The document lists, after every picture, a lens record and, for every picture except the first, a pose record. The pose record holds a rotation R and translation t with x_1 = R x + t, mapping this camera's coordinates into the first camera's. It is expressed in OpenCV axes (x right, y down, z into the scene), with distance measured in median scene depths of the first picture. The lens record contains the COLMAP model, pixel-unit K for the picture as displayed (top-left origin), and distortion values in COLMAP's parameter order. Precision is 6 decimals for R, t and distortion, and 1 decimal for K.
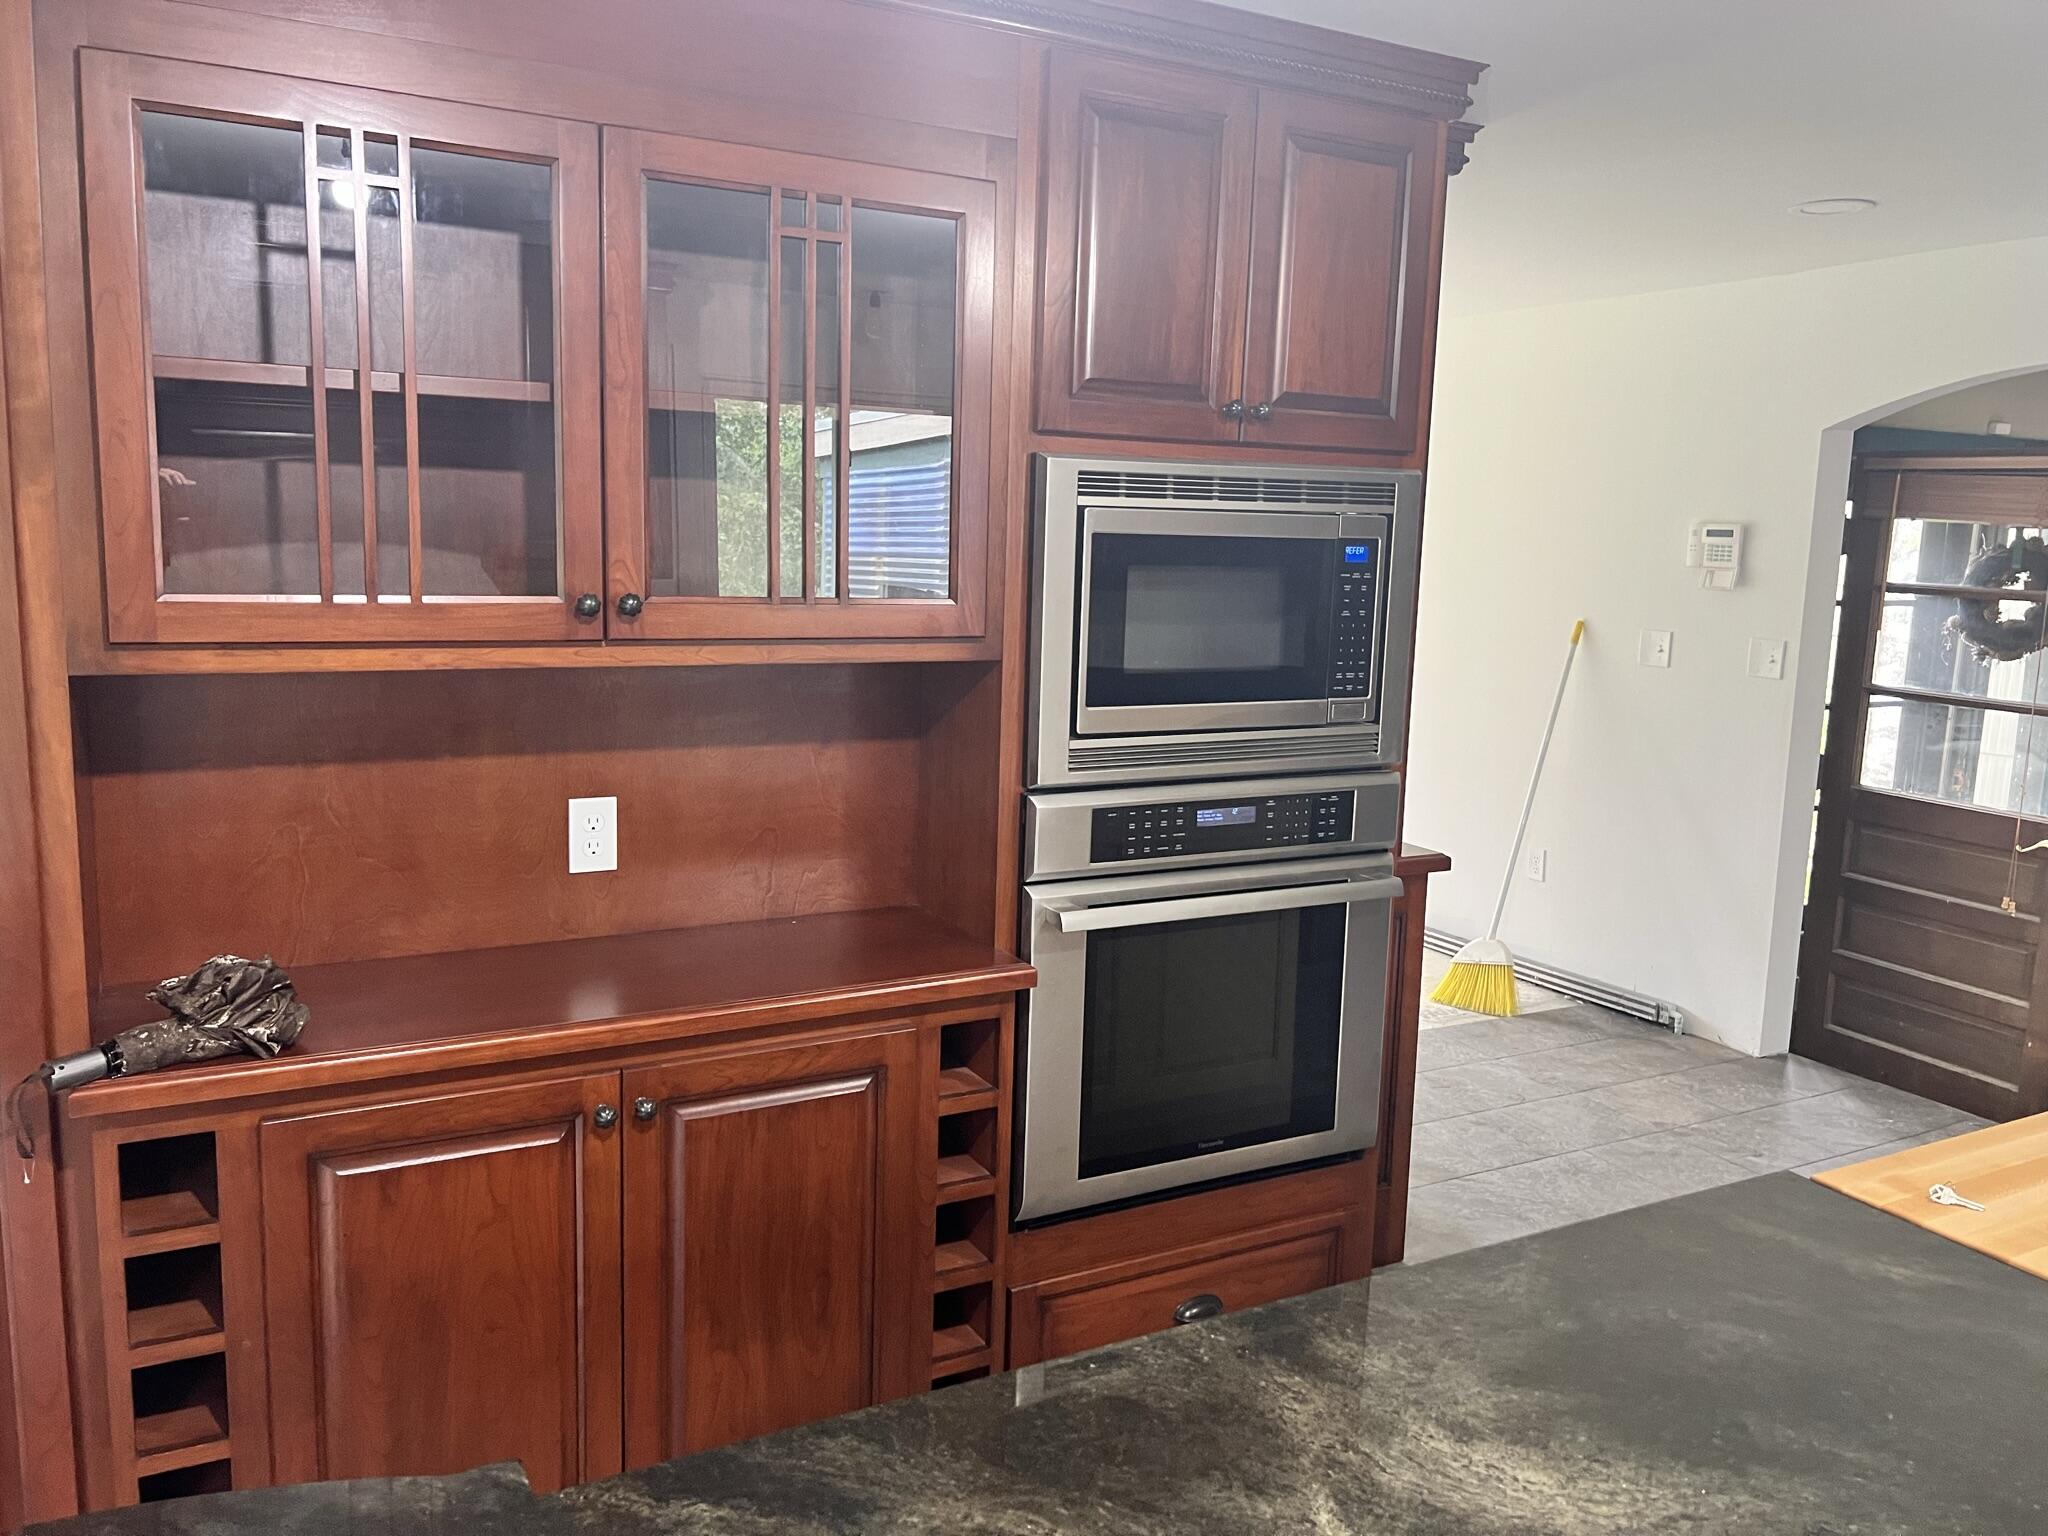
lens RADIAL K [[1550.1, 0, 1022.1], [0, 1550.1, 744.7], [0, 0, 1]] dist [0.012020, 0.000666]
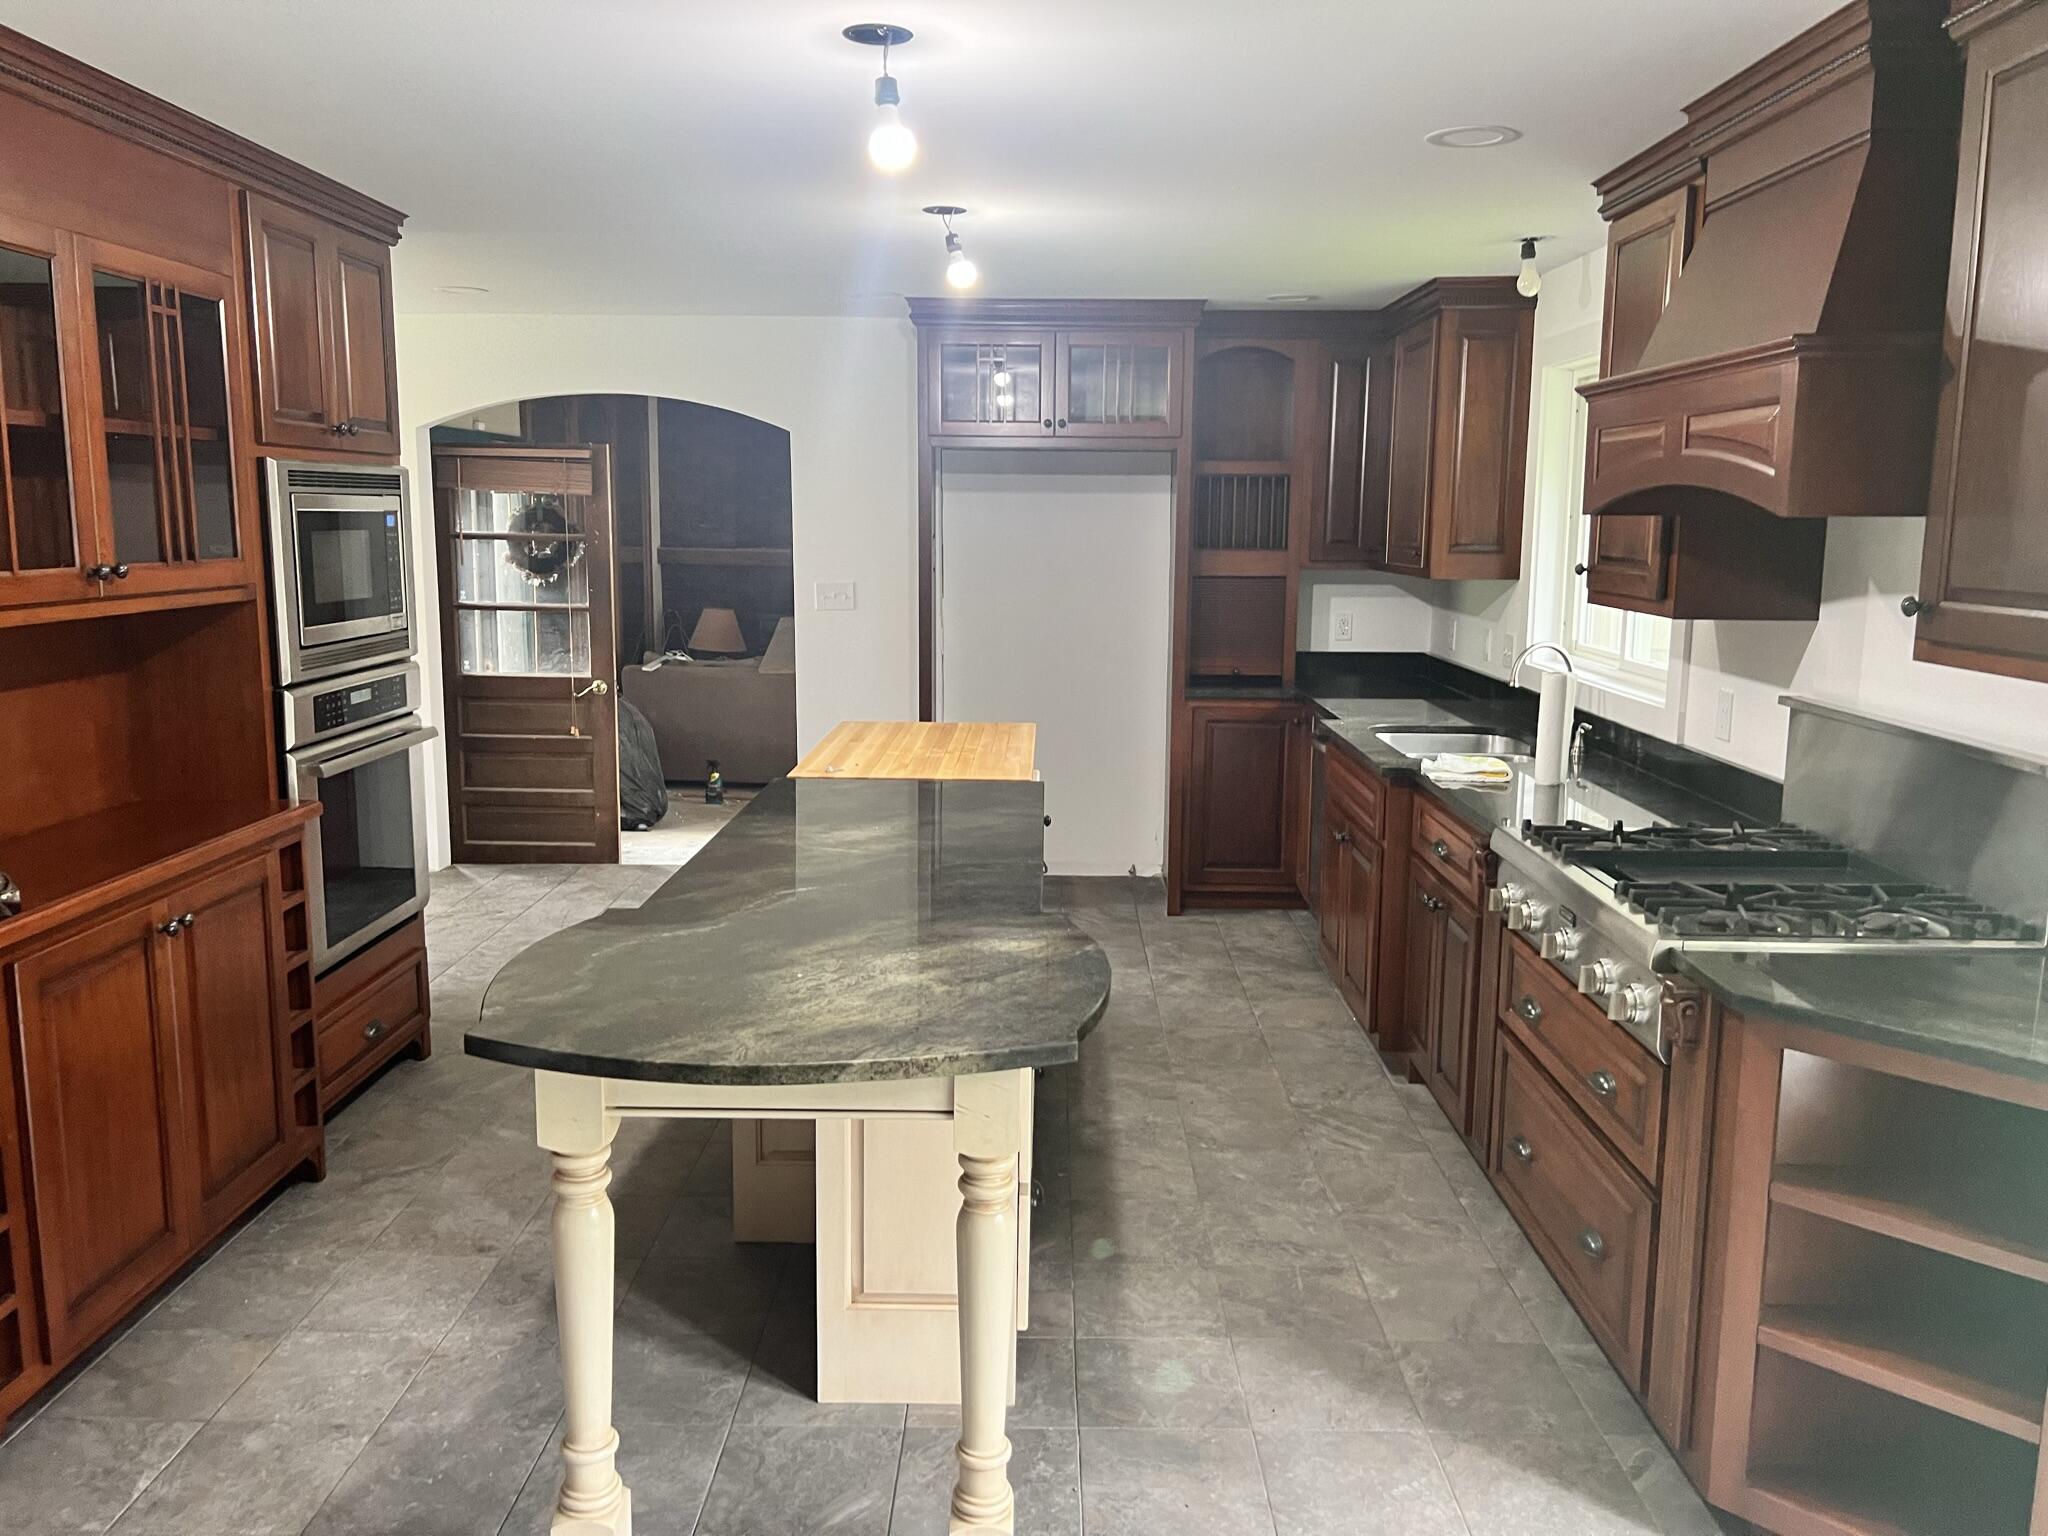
lens RADIAL K [[1550.1, 0, 1022.1], [0, 1550.1, 744.7], [0, 0, 1]] dist [0.012020, 0.000666]
pose [[0.485244, -0.154543, 0.860613, -0.882505], [0.131546, 0.985957, 0.102882, 0.021953], [-0.864427, 0.063288, 0.498759, -0.323050]]
